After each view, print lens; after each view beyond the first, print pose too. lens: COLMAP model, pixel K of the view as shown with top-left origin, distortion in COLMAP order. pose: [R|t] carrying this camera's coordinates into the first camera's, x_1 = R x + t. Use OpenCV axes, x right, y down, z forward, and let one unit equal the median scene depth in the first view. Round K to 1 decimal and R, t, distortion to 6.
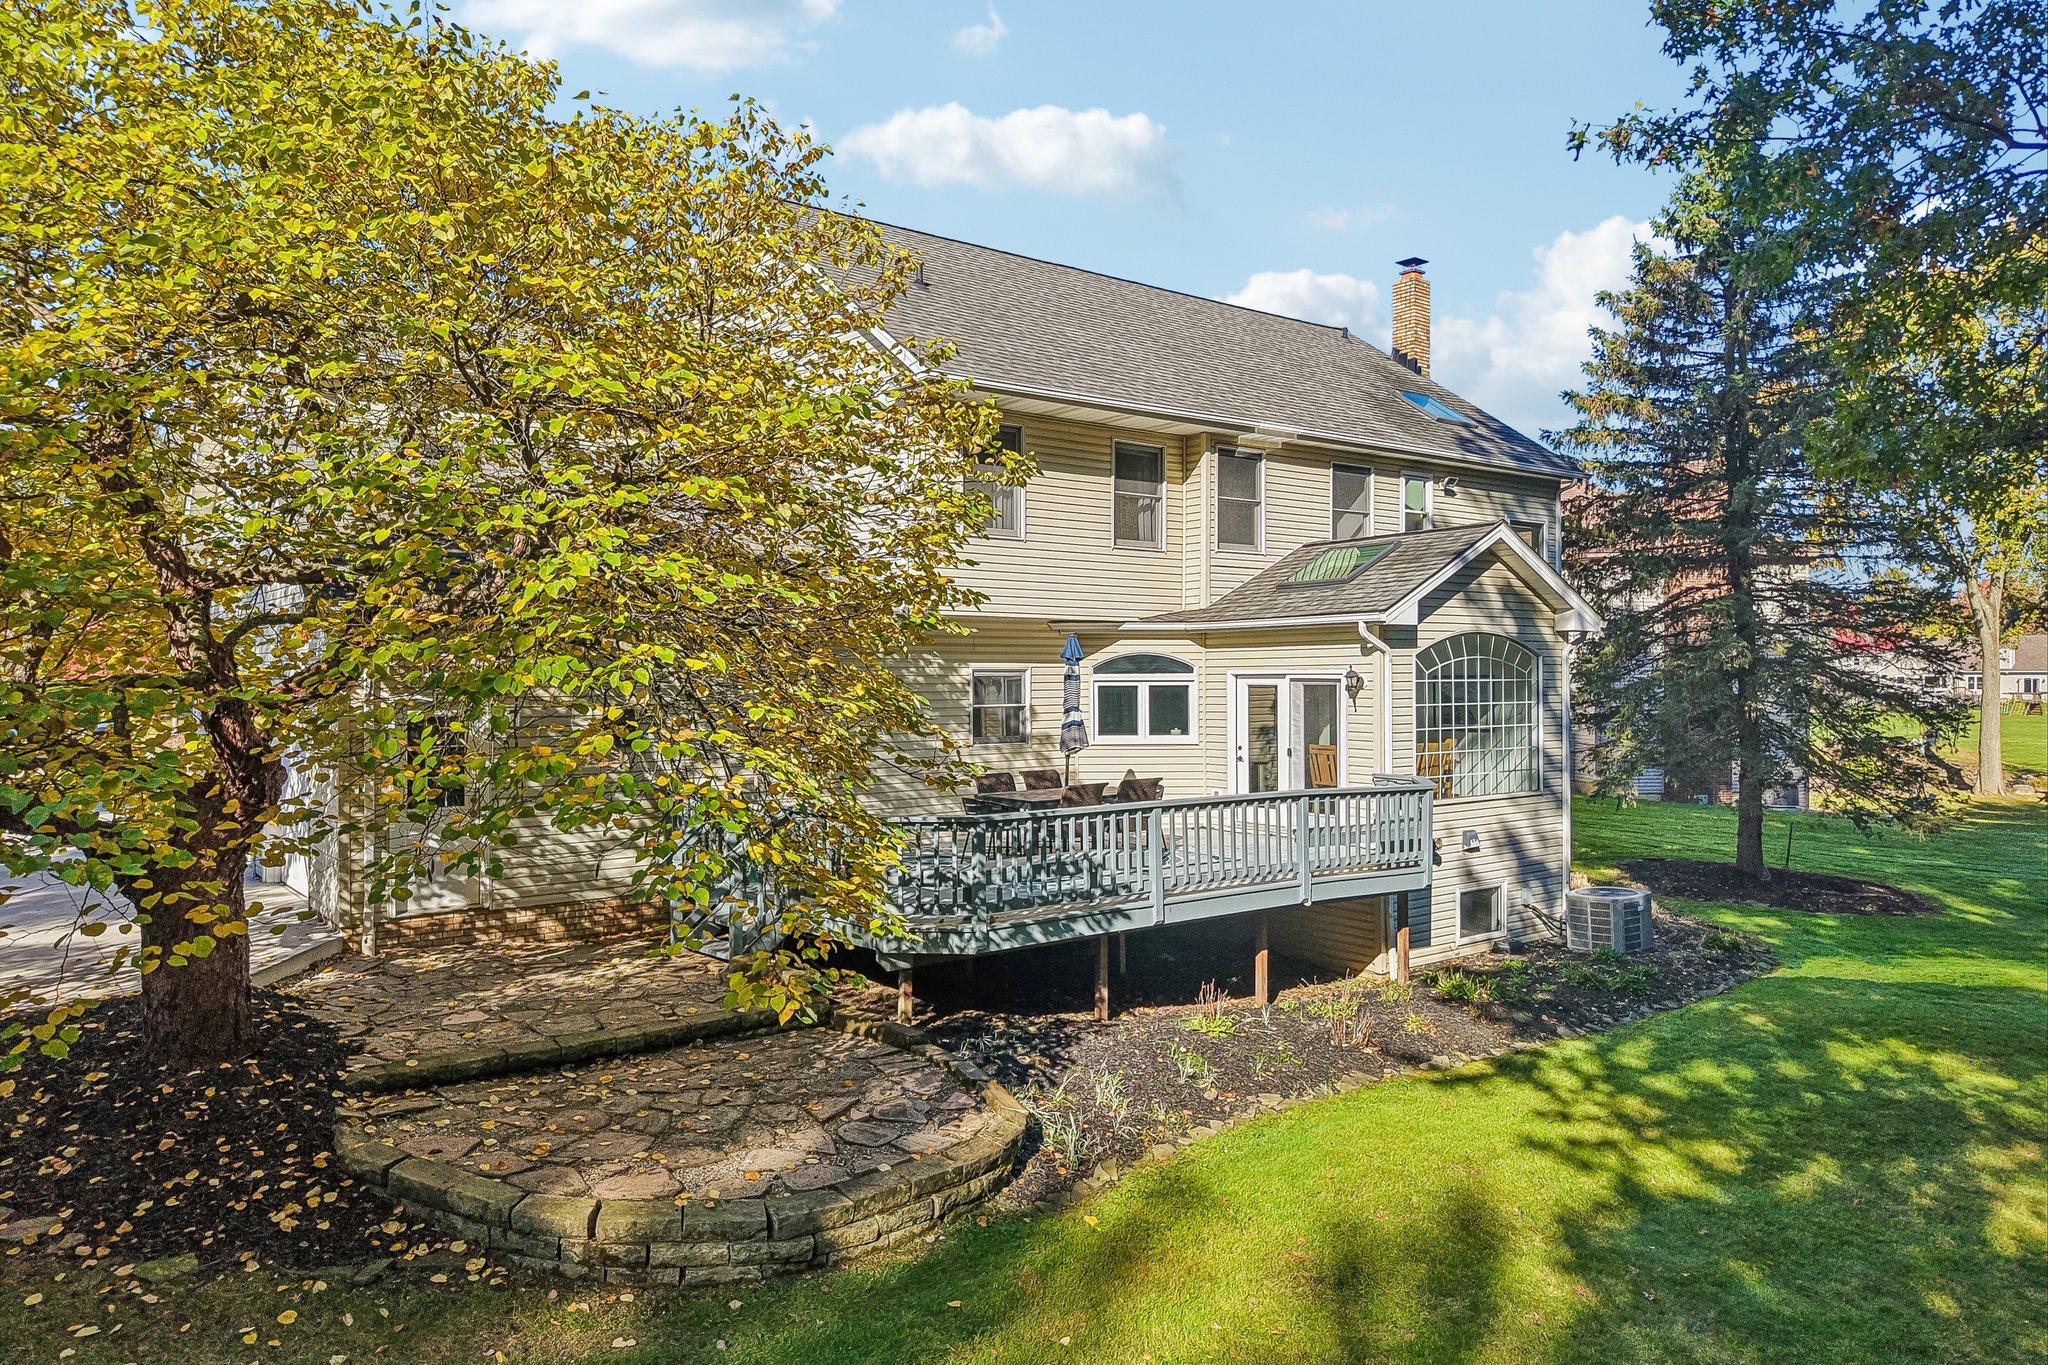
lens RADIAL K [[1386.1, 0, 1024.0], [0, 1386.1, 682.5], [0, 0, 1]] dist [0.014460, -0.020494]
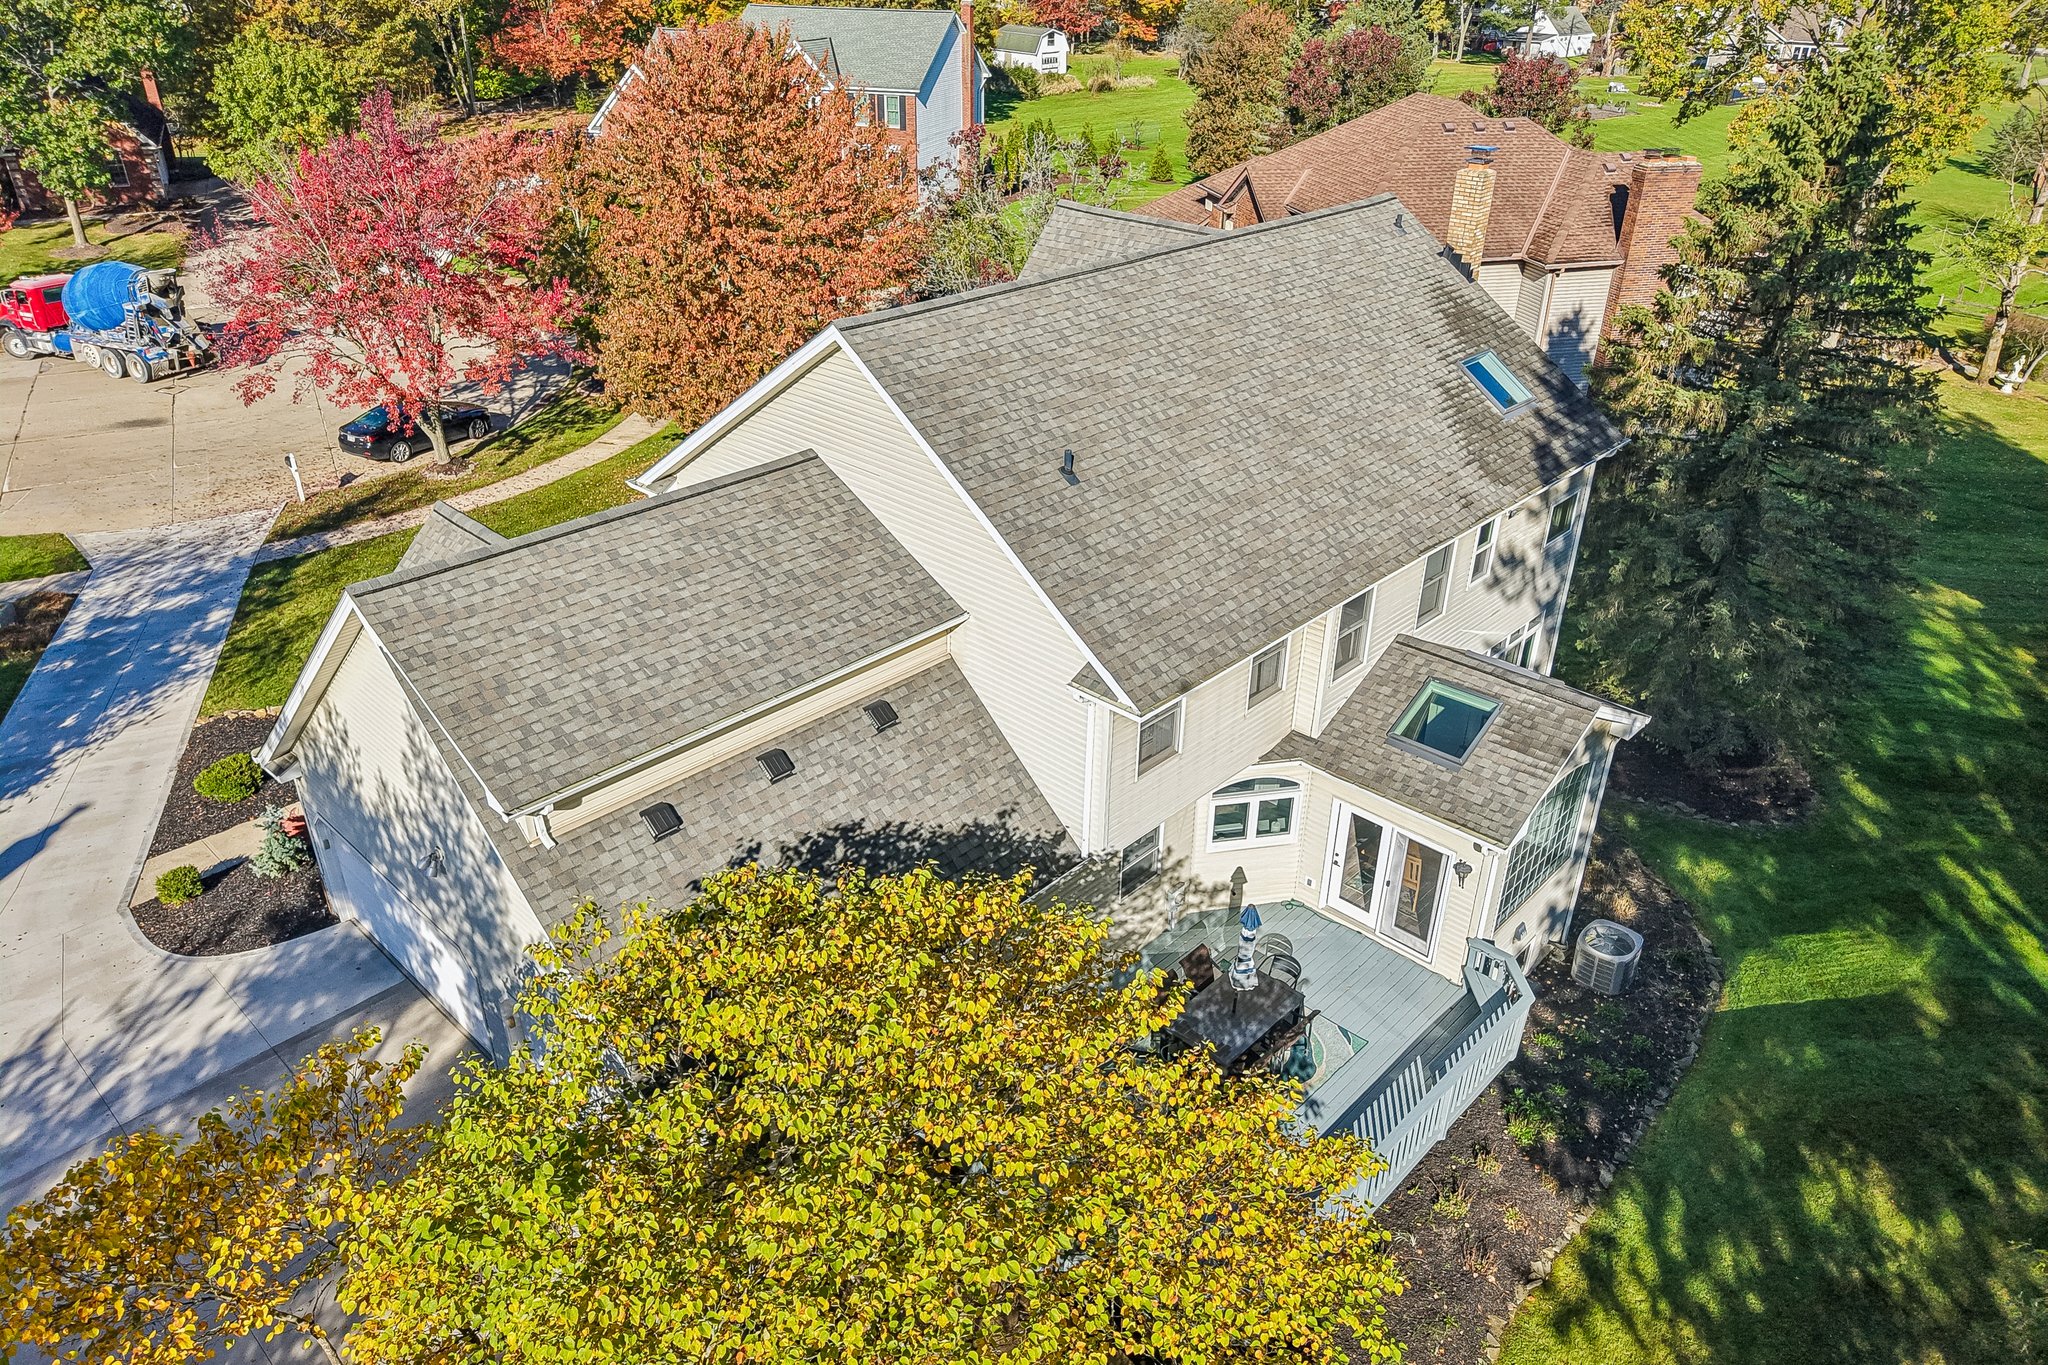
lens RADIAL K [[1386.1, 0, 1024.0], [0, 1386.1, 682.5], [0, 0, 1]] dist [0.014460, -0.020494]
pose [[0.987909, -0.055973, 0.144579, -0.253452], [-0.018307, 0.883913, 0.467293, -0.606573], [-0.153951, -0.464290, 0.872200, 0.126050]]
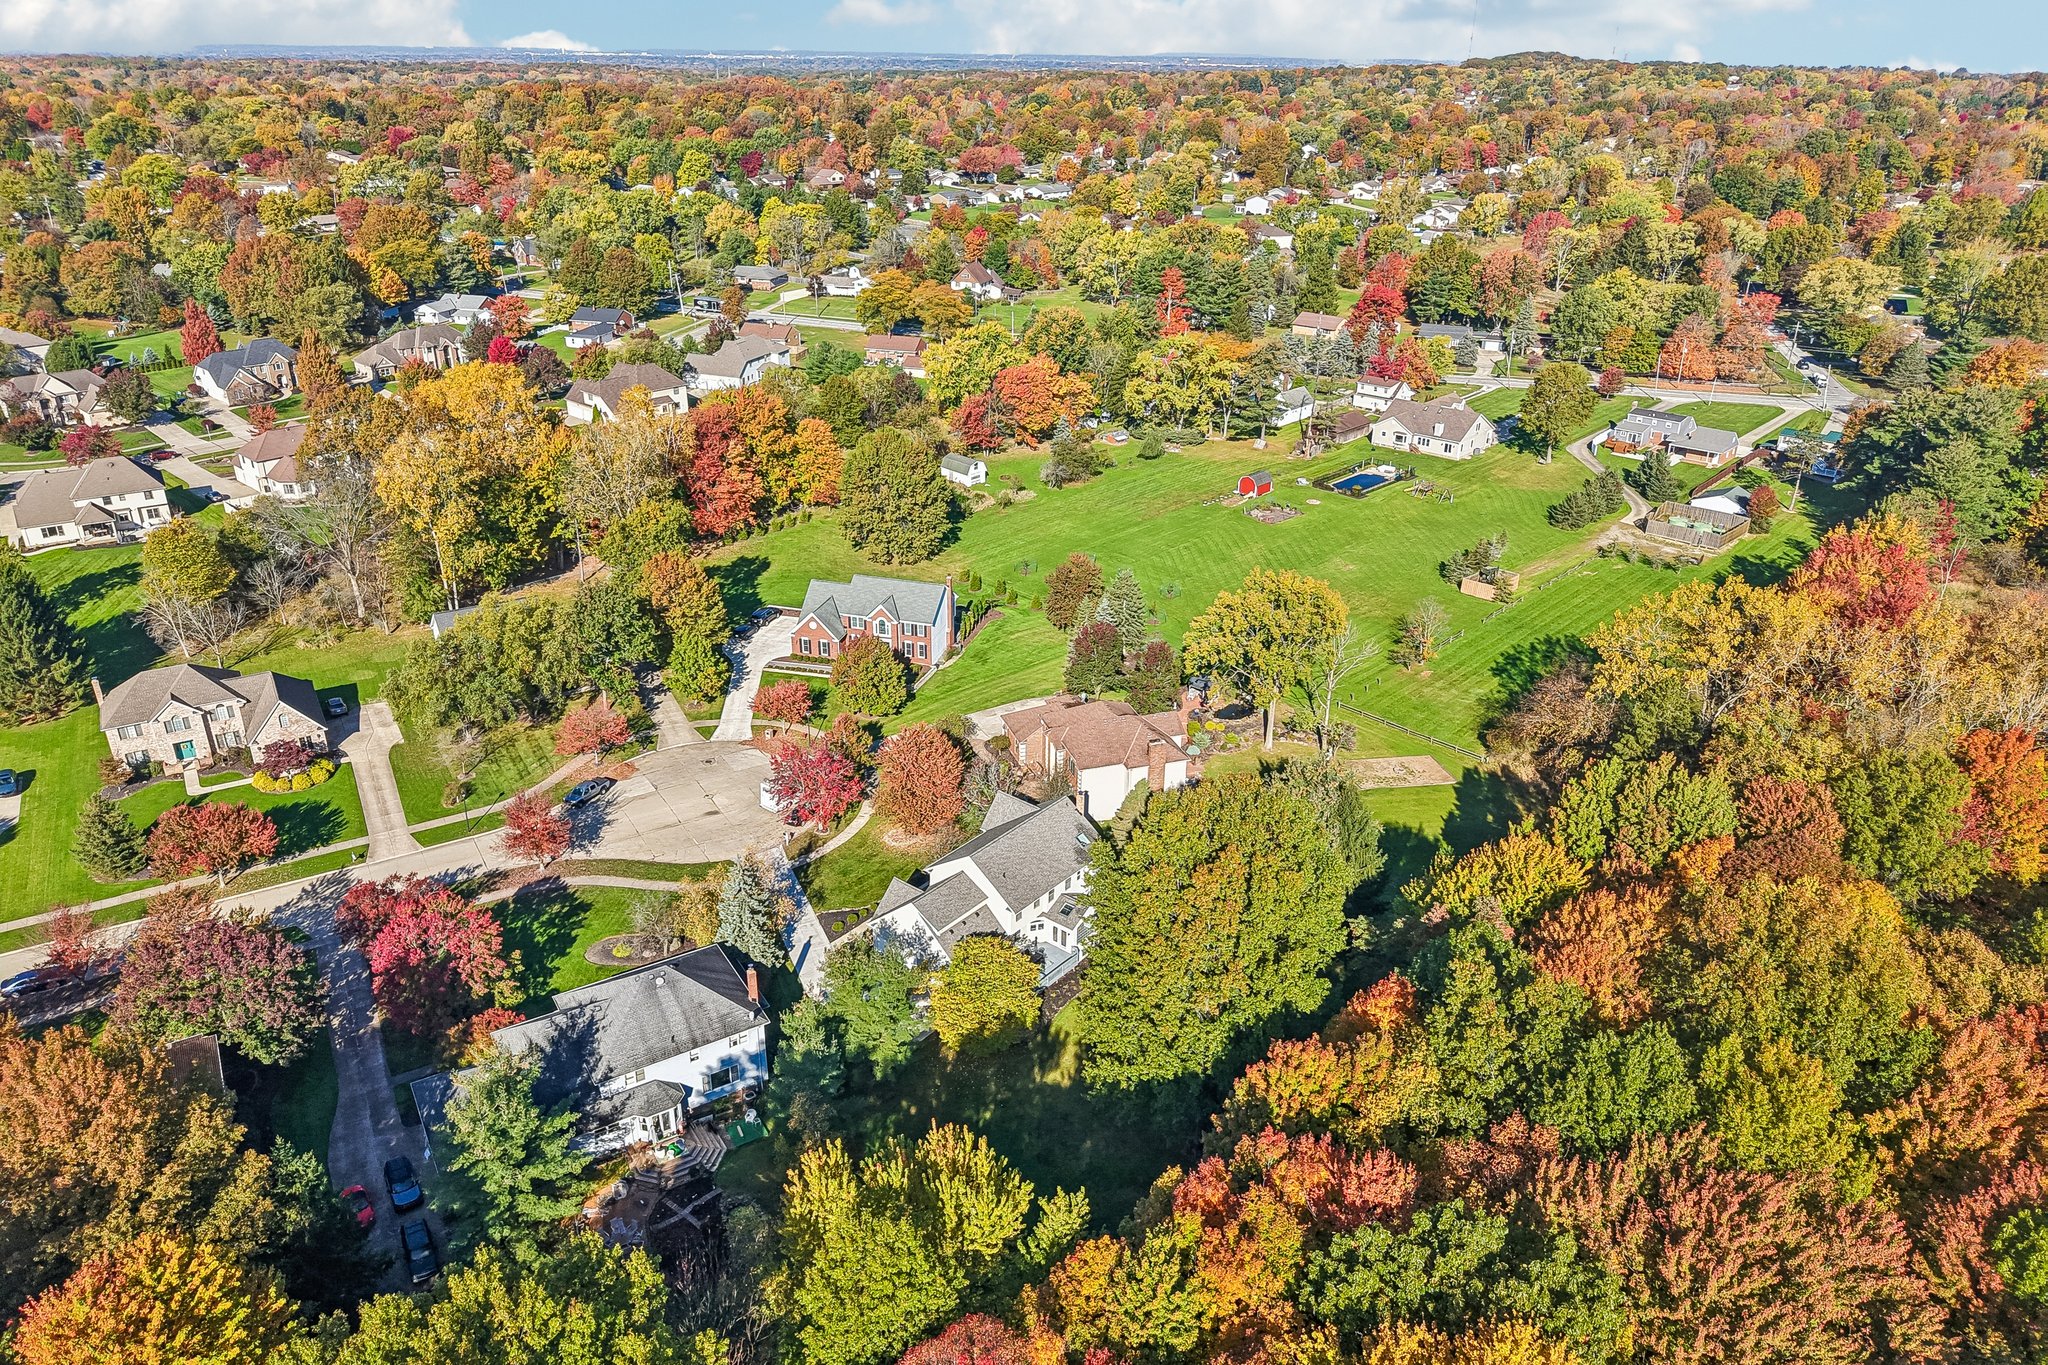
lens RADIAL K [[1386.1, 0, 1024.0], [0, 1386.1, 682.5], [0, 0, 1]] dist [0.014460, -0.020494]
pose [[0.975772, -0.078144, 0.204360, -1.234554], [-0.011492, 0.914447, 0.404542, -3.733519], [-0.218489, -0.397089, 0.891394, -4.396893]]
